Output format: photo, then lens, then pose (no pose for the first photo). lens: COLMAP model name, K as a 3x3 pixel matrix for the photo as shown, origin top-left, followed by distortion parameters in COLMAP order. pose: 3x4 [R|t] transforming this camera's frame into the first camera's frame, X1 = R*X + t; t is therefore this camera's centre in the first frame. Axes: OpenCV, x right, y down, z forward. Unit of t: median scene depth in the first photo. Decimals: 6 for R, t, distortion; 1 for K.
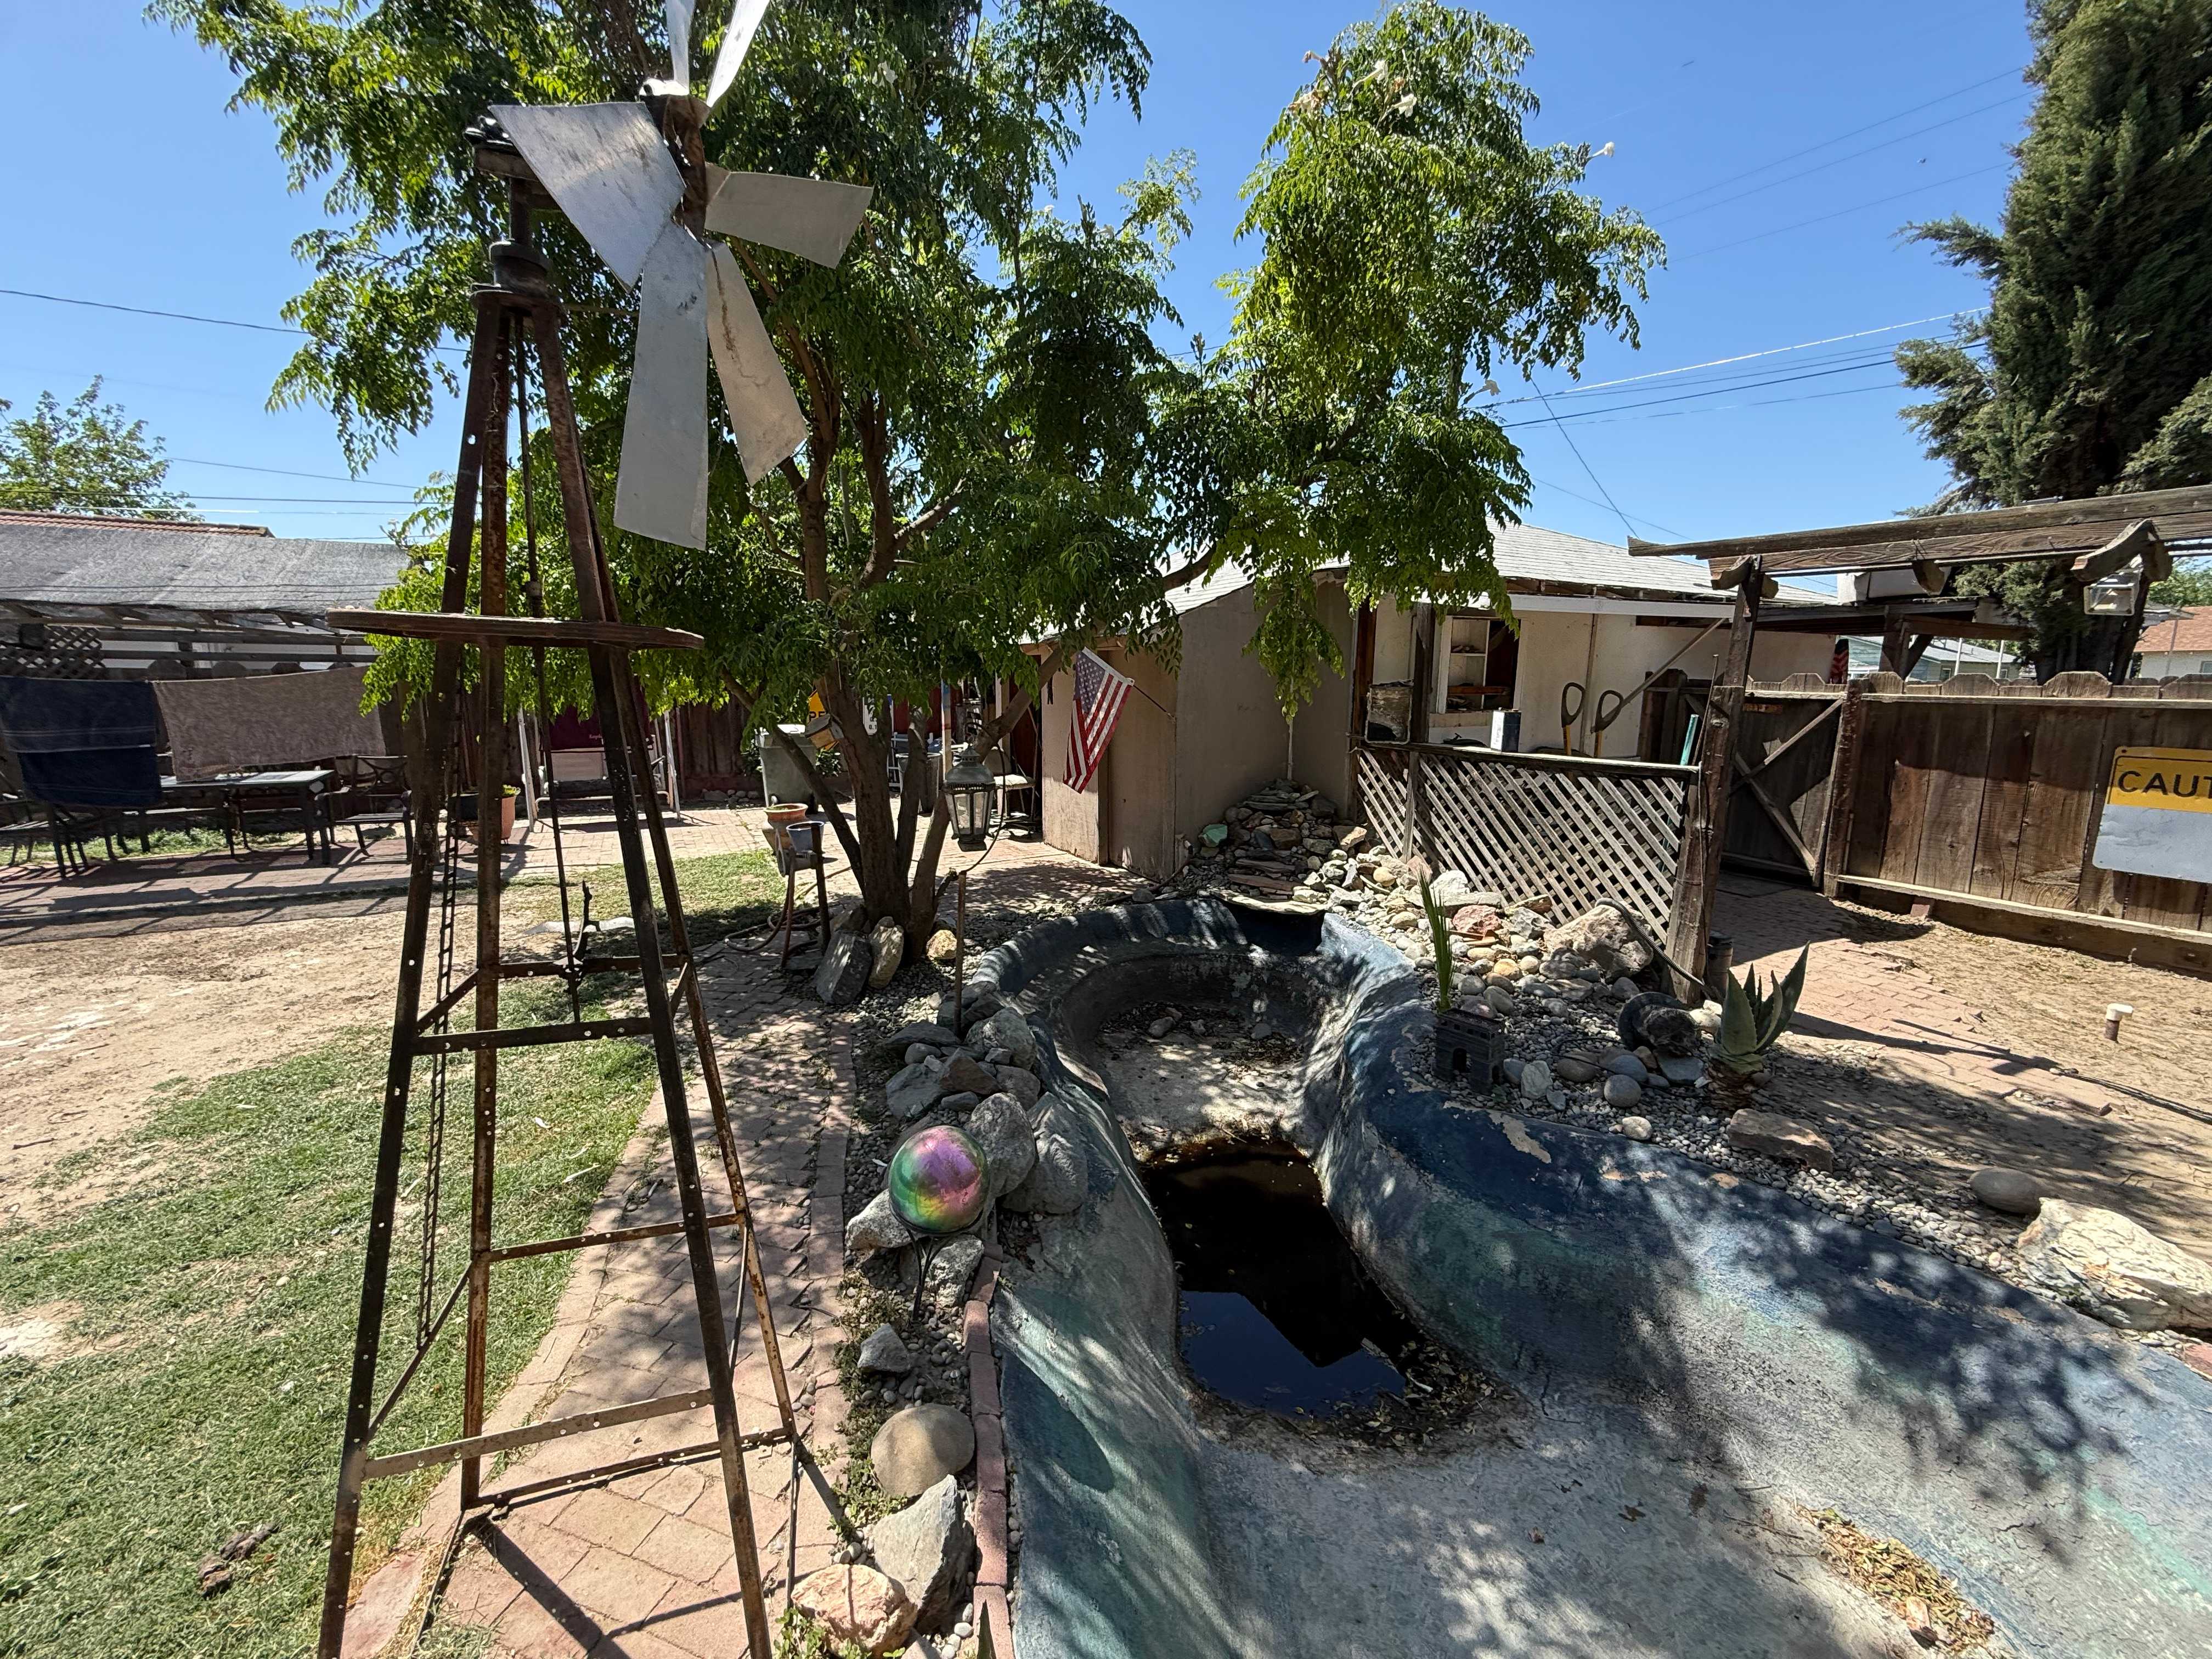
lens RADIAL K [[882.0, 0, 1103.3], [0, 882.0, 828.5], [0, 0, 1]] dist [-0.002272, 0.000847]
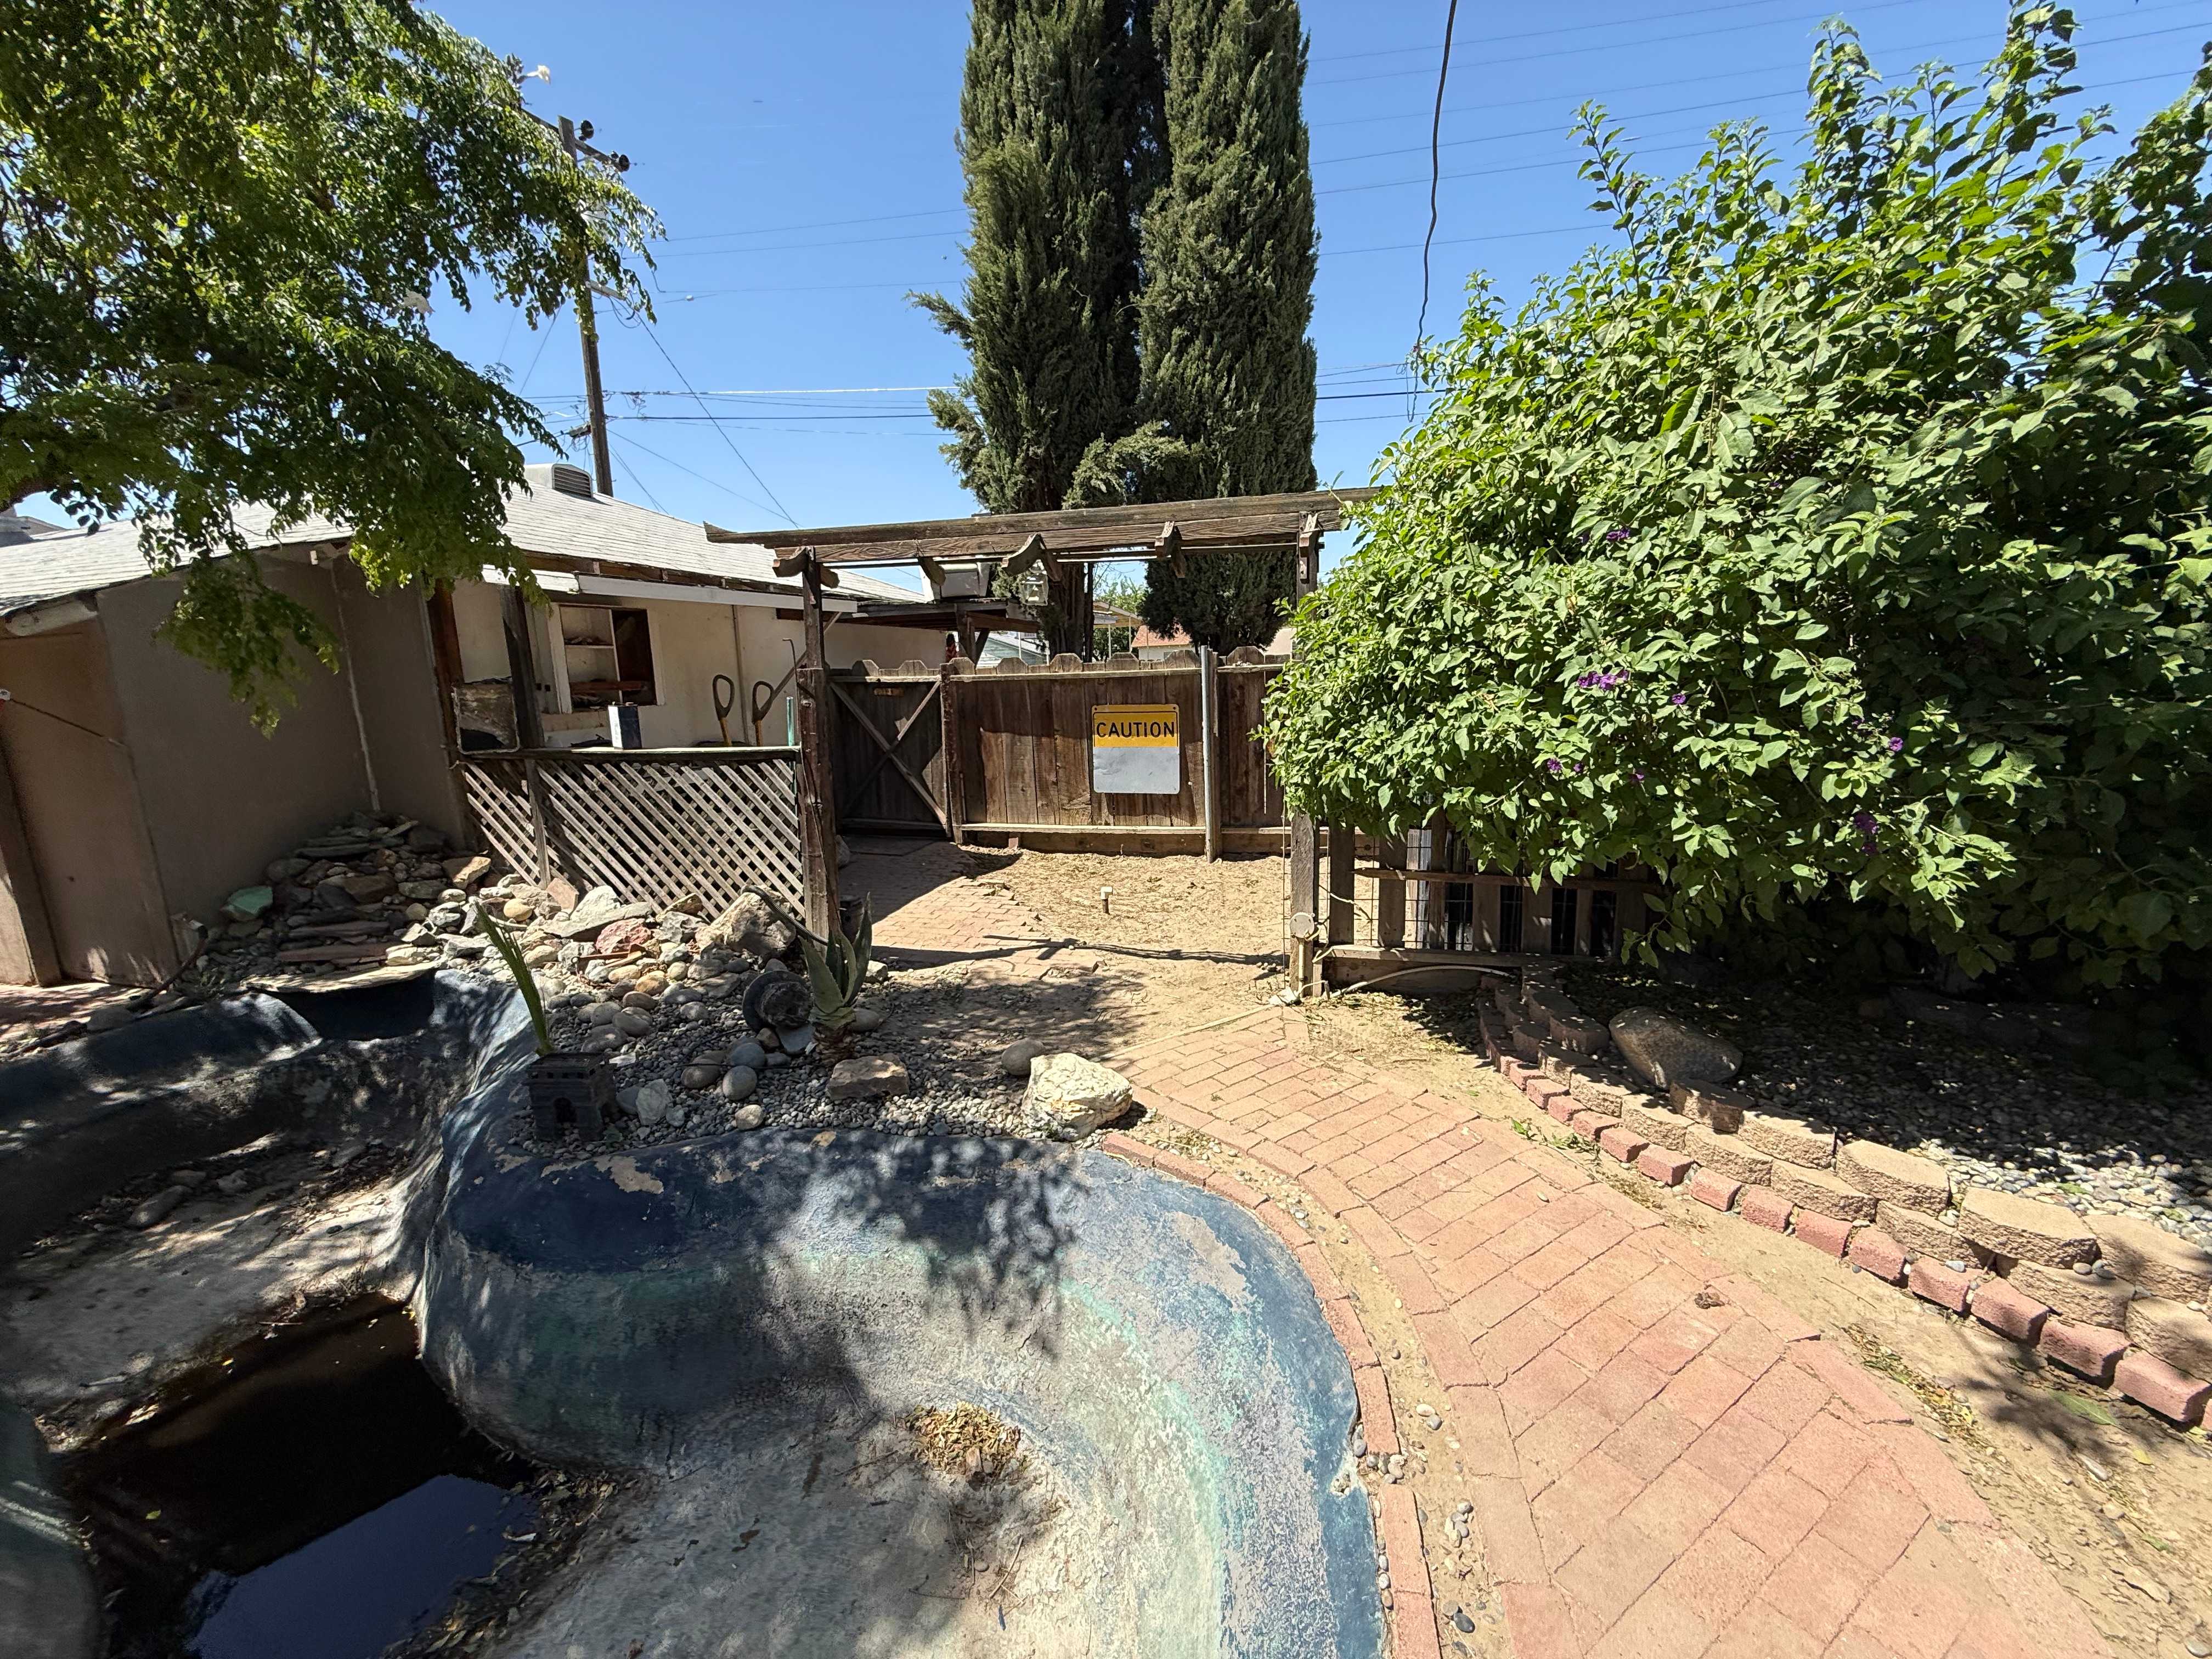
lens RADIAL K [[882.0, 0, 1100.4], [0, 882.0, 828.9], [0, 0, 1]] dist [-0.002272, 0.000847]
pose [[0.688327, -0.155362, 0.708568, 0.135043], [0.157077, 0.985543, 0.063502, 0.014230], [-0.708190, 0.067590, 0.702779, 0.010132]]
